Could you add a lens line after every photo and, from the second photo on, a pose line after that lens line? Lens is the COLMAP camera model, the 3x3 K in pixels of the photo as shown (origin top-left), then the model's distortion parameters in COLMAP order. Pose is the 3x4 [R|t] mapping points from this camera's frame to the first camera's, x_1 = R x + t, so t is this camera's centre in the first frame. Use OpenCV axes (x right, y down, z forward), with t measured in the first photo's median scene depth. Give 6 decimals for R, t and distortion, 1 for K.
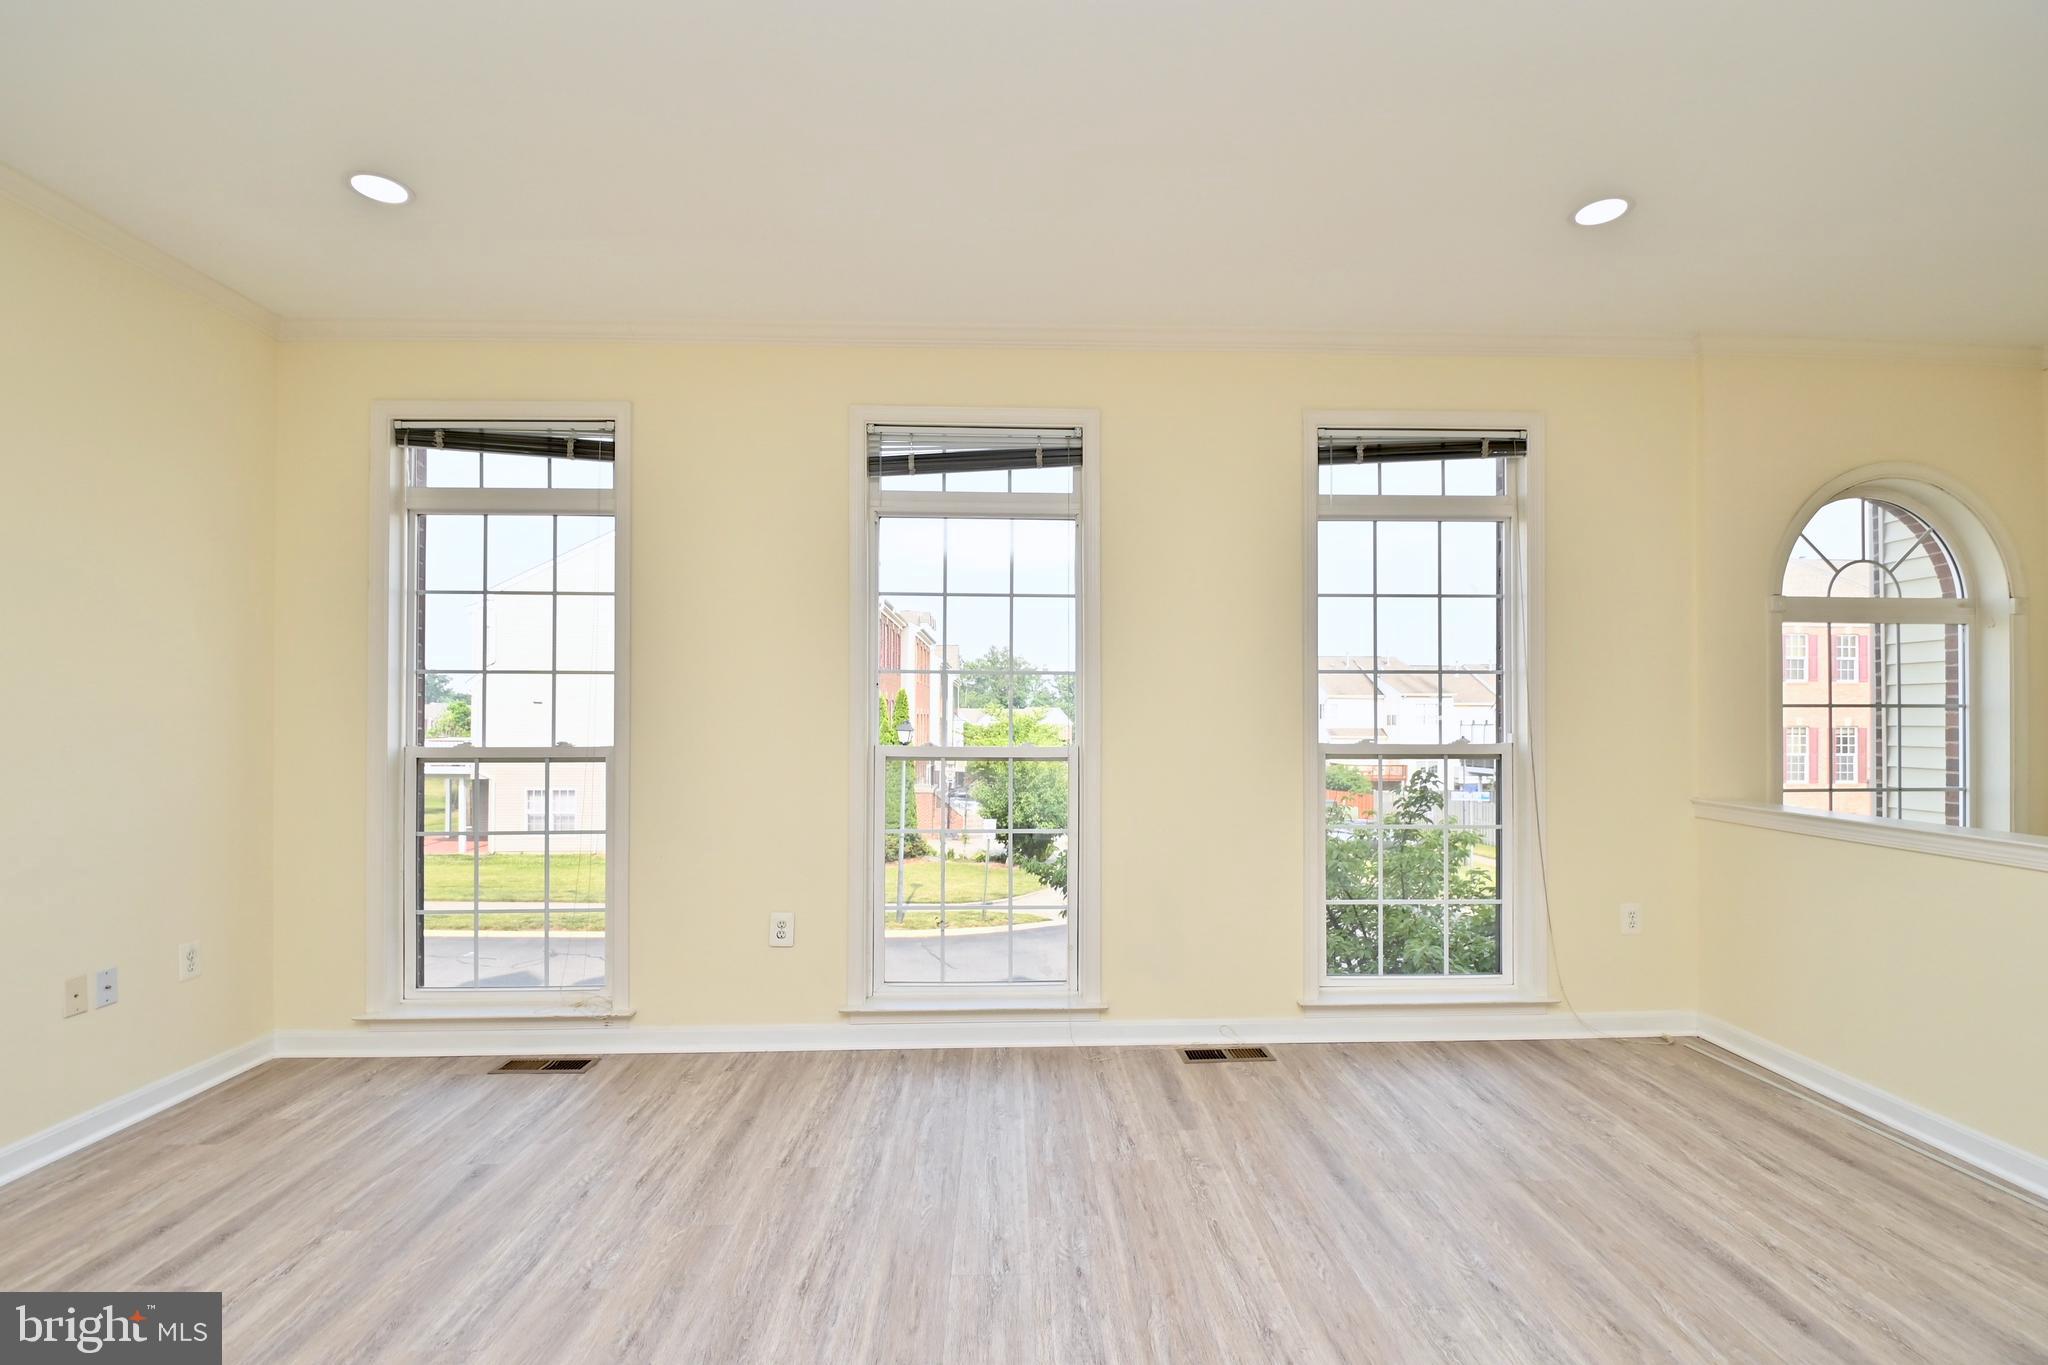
lens RADIAL K [[897.6, 0, 1037.6], [0, 897.6, 712.3], [0, 0, 1]] dist [0.009413, -0.018423]
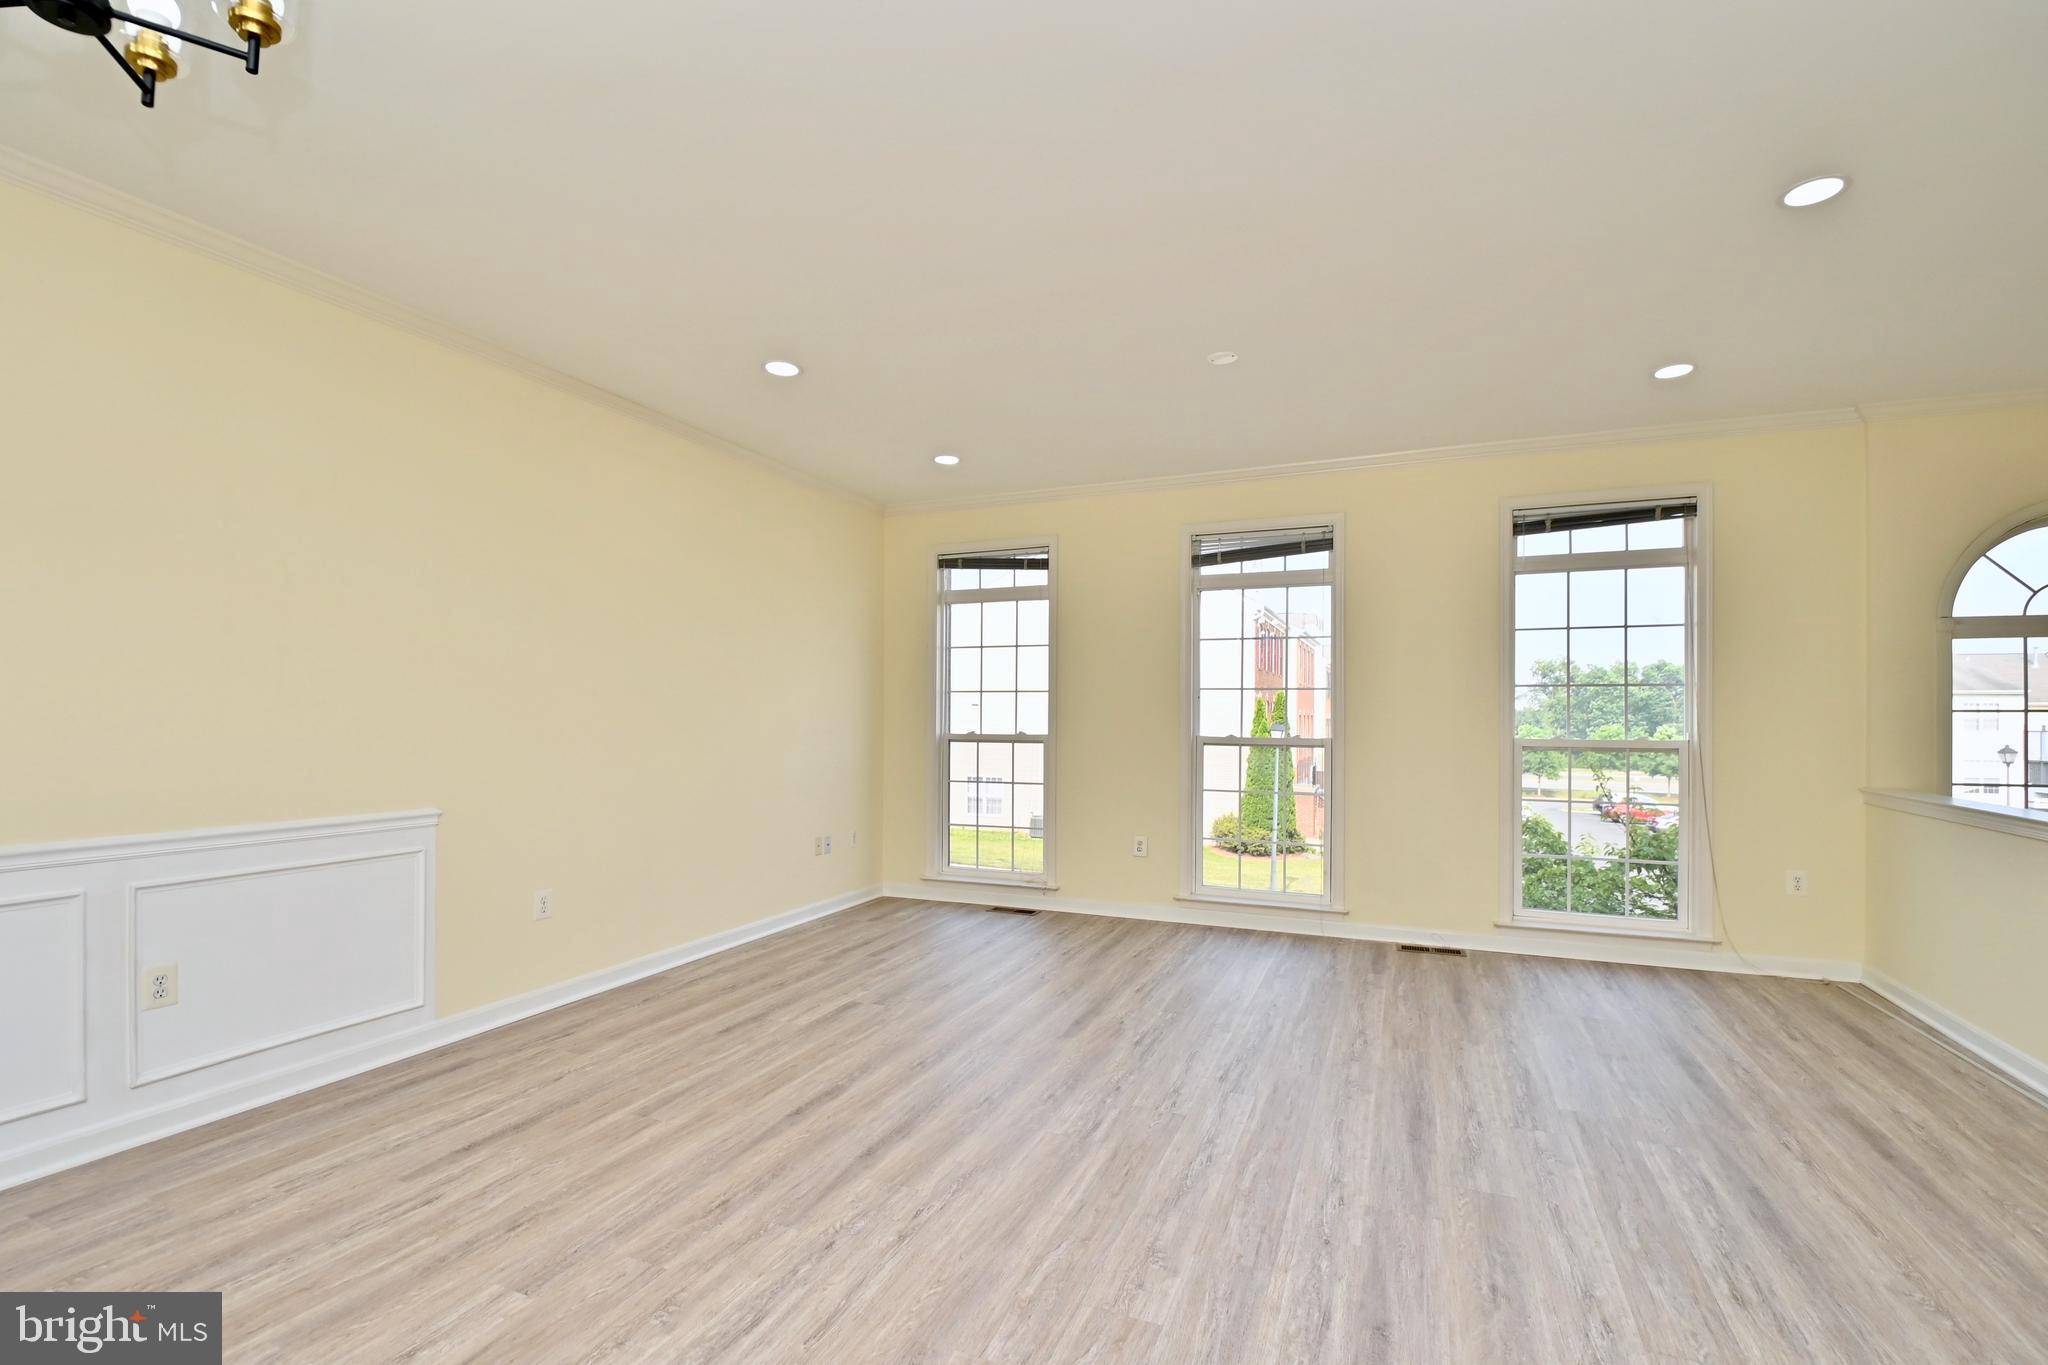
lens RADIAL K [[897.6, 0, 1034.4], [0, 897.6, 713.7], [0, 0, 1]] dist [0.009413, -0.018423]
pose [[0.907866, 0.001653, -0.419257, 0.233624], [-0.001457, 0.999999, 0.000788, -0.003224], [0.419258, -0.000104, 0.907867, -0.588226]]
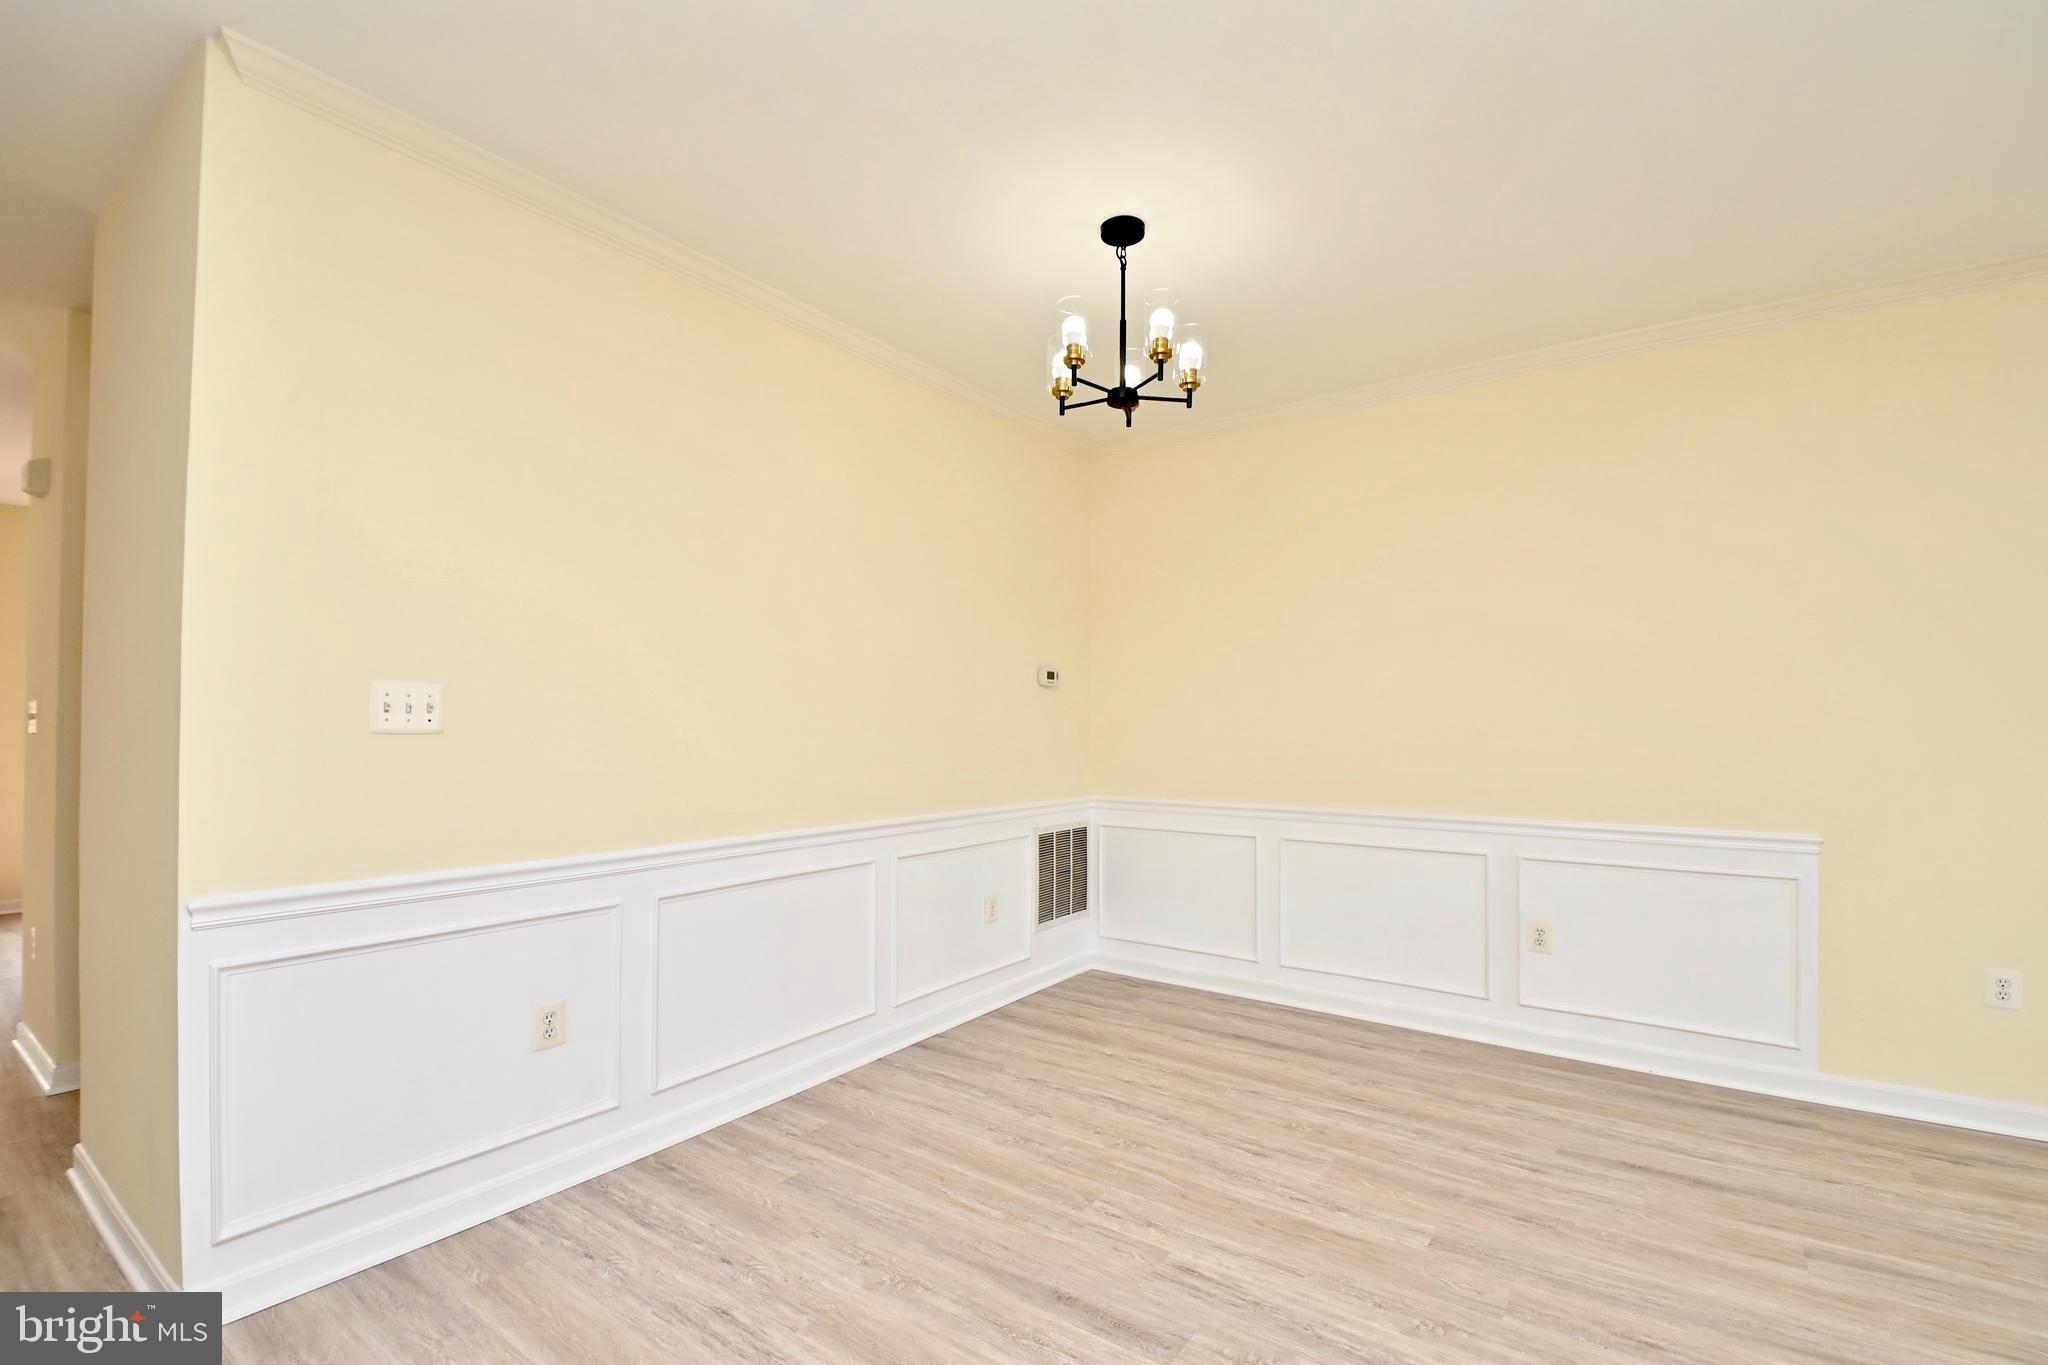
lens RADIAL K [[897.6, 0, 1037.6], [0, 897.6, 707.4], [0, 0, 1]] dist [0.009413, -0.018423]
pose [[-0.607118, -0.017509, -0.794419, 0.393802], [0.001777, 0.999725, -0.023392, -0.003377], [0.794610, -0.015614, -0.606919, -0.022919]]
